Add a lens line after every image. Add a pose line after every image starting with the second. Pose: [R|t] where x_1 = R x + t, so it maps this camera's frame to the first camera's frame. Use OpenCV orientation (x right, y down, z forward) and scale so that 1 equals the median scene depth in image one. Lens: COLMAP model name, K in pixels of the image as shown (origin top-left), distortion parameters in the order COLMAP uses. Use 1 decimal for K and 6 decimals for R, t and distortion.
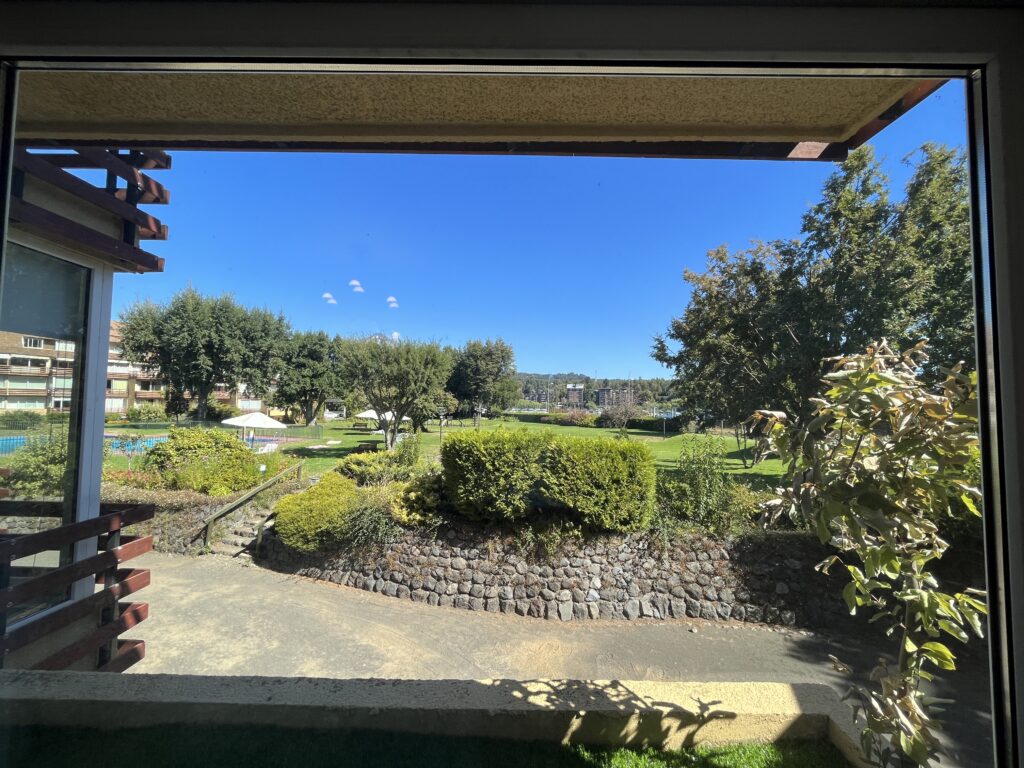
lens RADIAL K [[414.7, 0, 509.6], [0, 414.7, 383.6], [0, 0, 1]] dist [-0.003024, -0.000222]
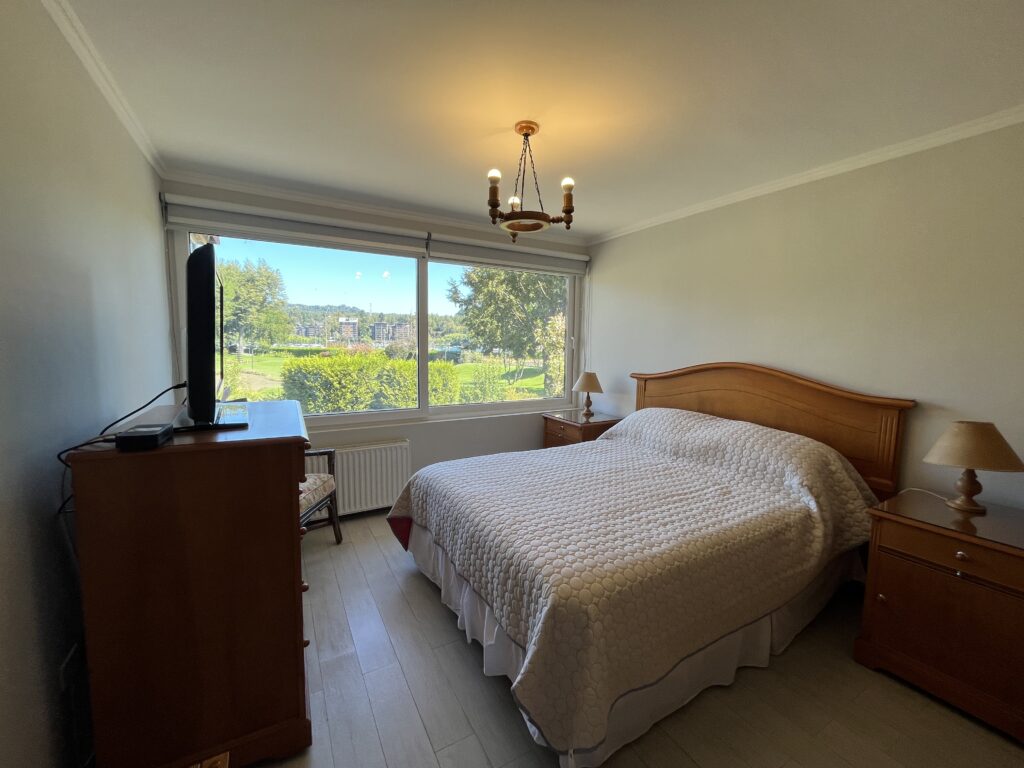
lens RADIAL K [[414.7, 0, 513.3], [0, 414.7, 383.9], [0, 0, 1]] dist [-0.003024, -0.000222]
pose [[0.860609, -0.053219, 0.506479, -0.149148], [-0.026654, 0.988455, 0.149154, -0.001919], [-0.508569, -0.141863, 0.849254, -0.219264]]
